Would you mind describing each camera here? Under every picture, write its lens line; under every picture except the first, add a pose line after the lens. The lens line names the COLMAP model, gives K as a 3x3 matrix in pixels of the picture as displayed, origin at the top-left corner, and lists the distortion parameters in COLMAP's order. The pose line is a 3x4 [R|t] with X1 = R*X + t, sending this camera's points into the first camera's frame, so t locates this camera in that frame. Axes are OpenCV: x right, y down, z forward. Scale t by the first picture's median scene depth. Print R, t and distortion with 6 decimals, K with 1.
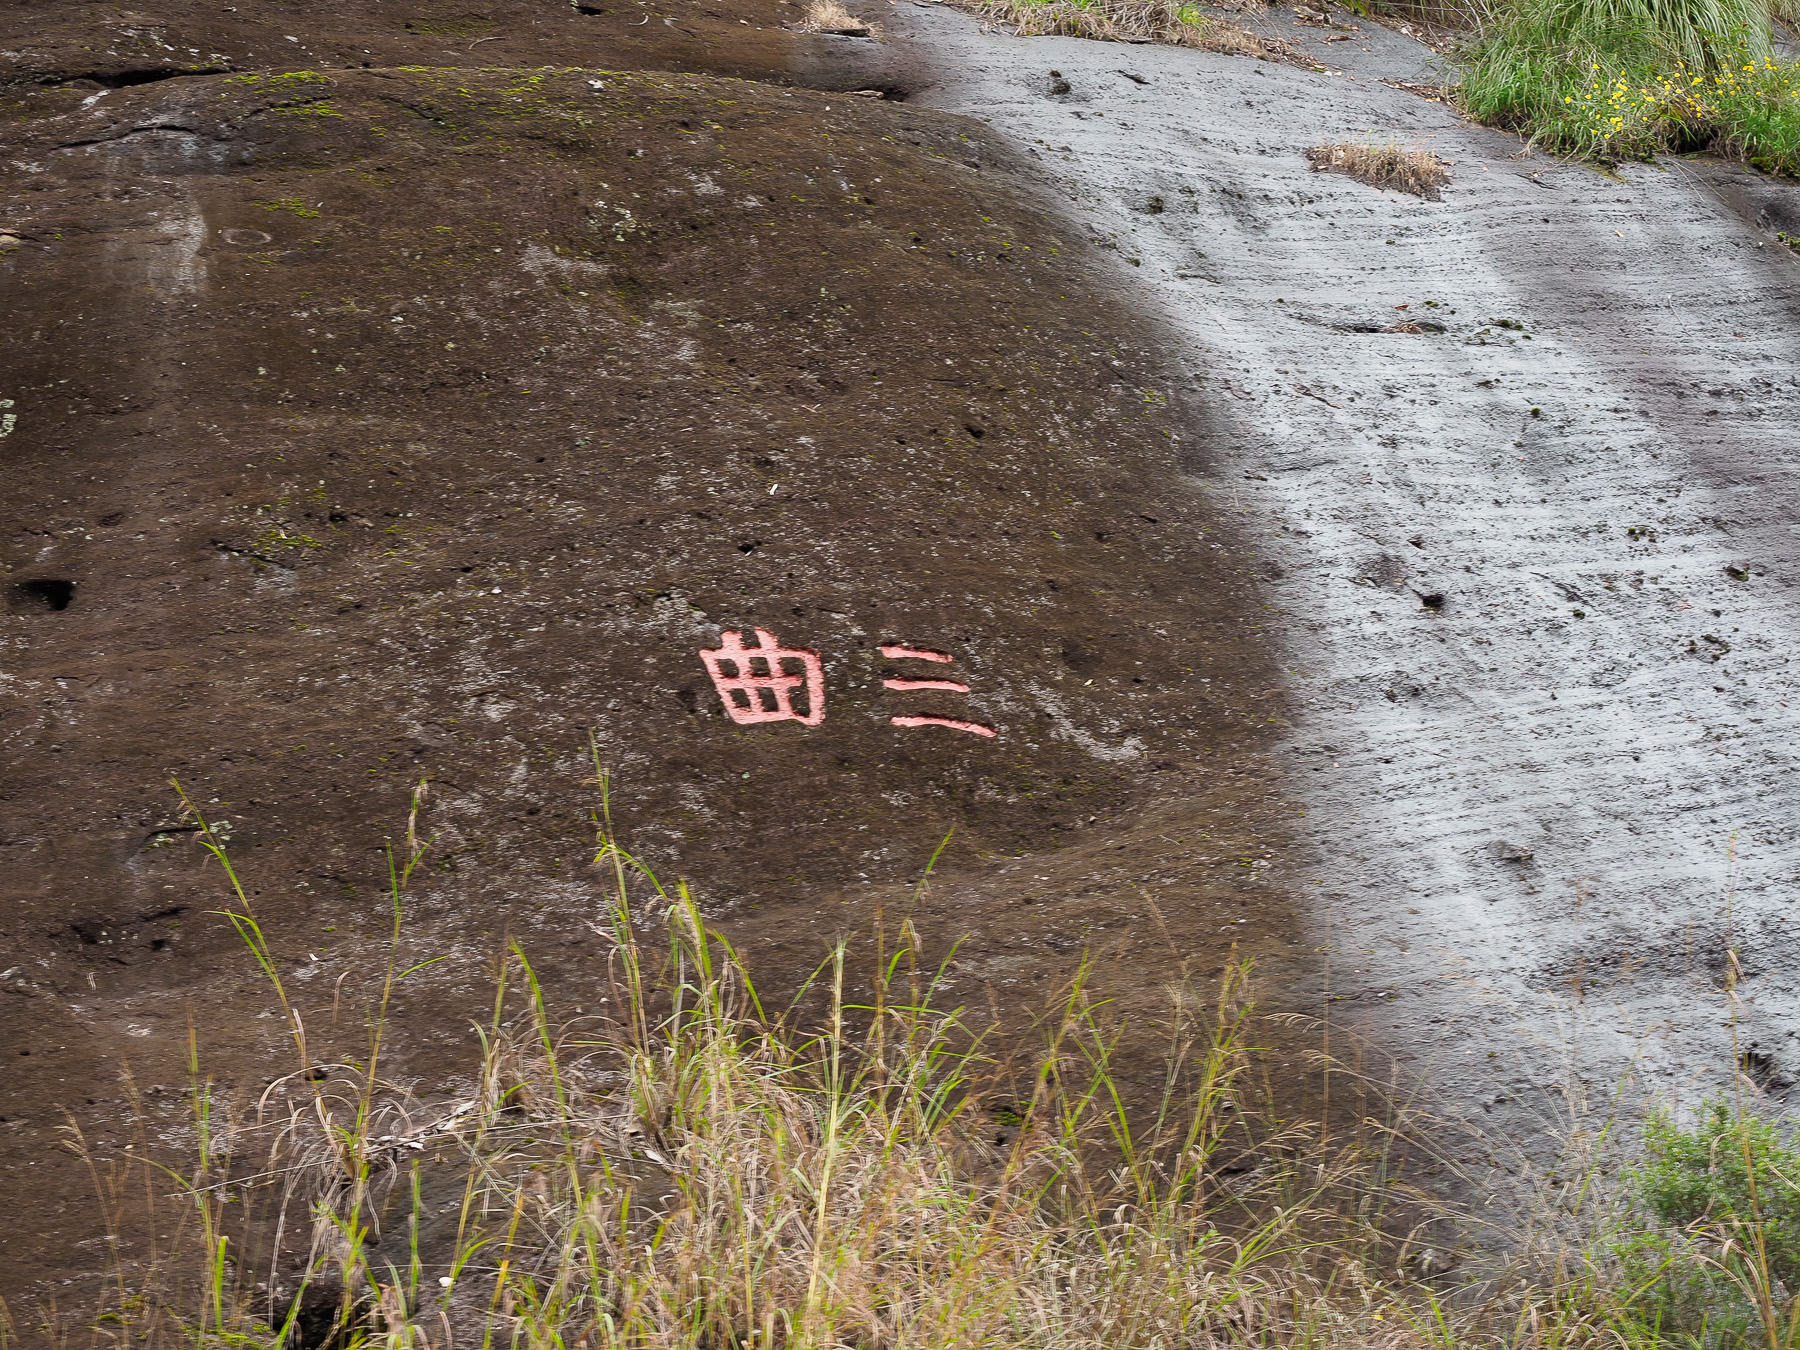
lens RADIAL K [[4285.6, 0, 899.8], [0, 4285.6, 677.0], [0, 0, 1]] dist [0.019566, 0.000000]
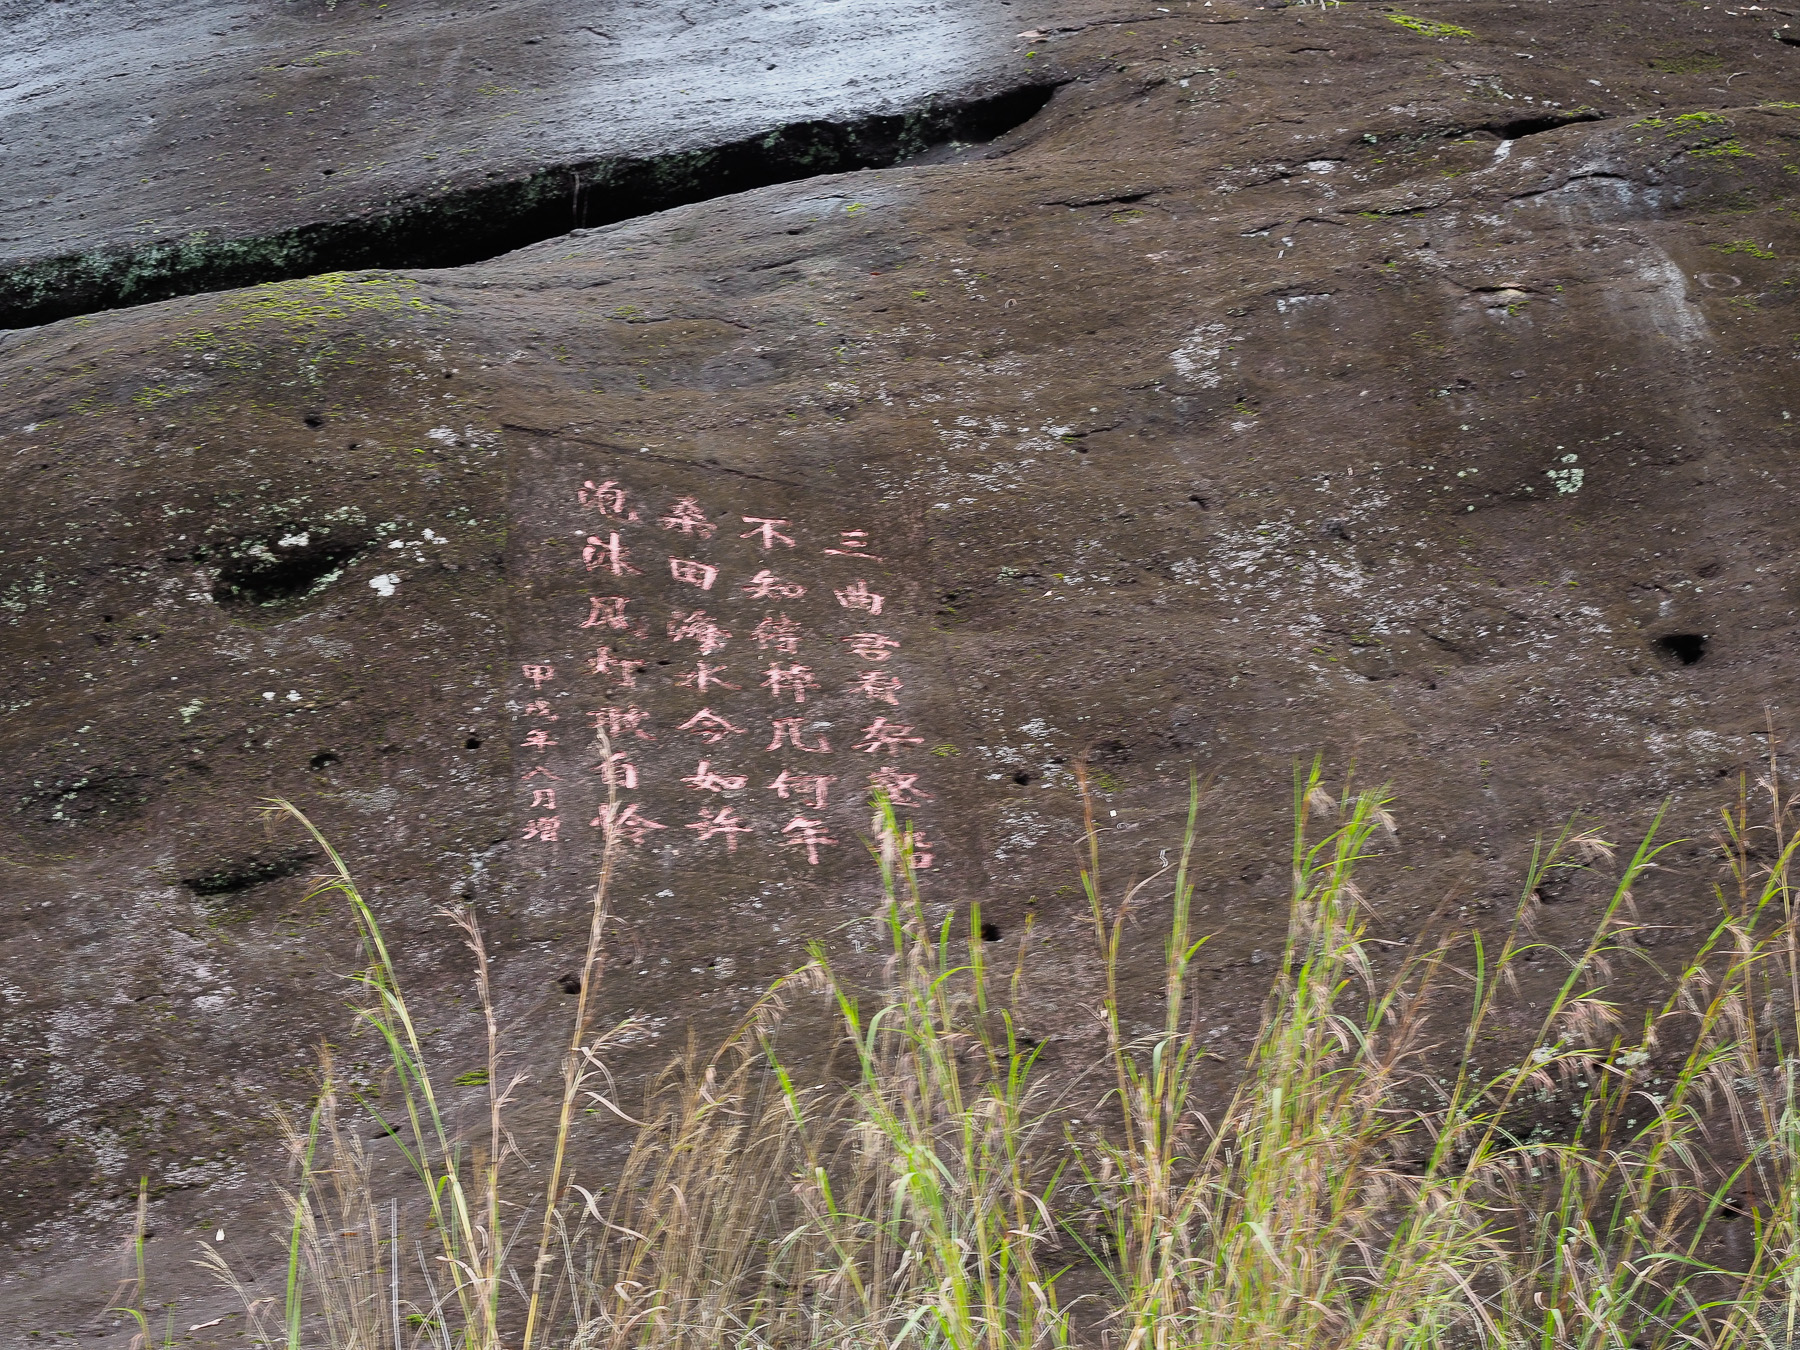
lens RADIAL K [[4285.6, 0, 900.3], [0, 4285.6, 673.1], [0, 0, 1]] dist [0.019566, 0.000000]
pose [[0.996751, -0.037095, -0.071493, -0.268224], [0.036226, 0.999254, -0.013410, -0.006167], [0.071937, 0.010776, 0.997351, 0.005382]]
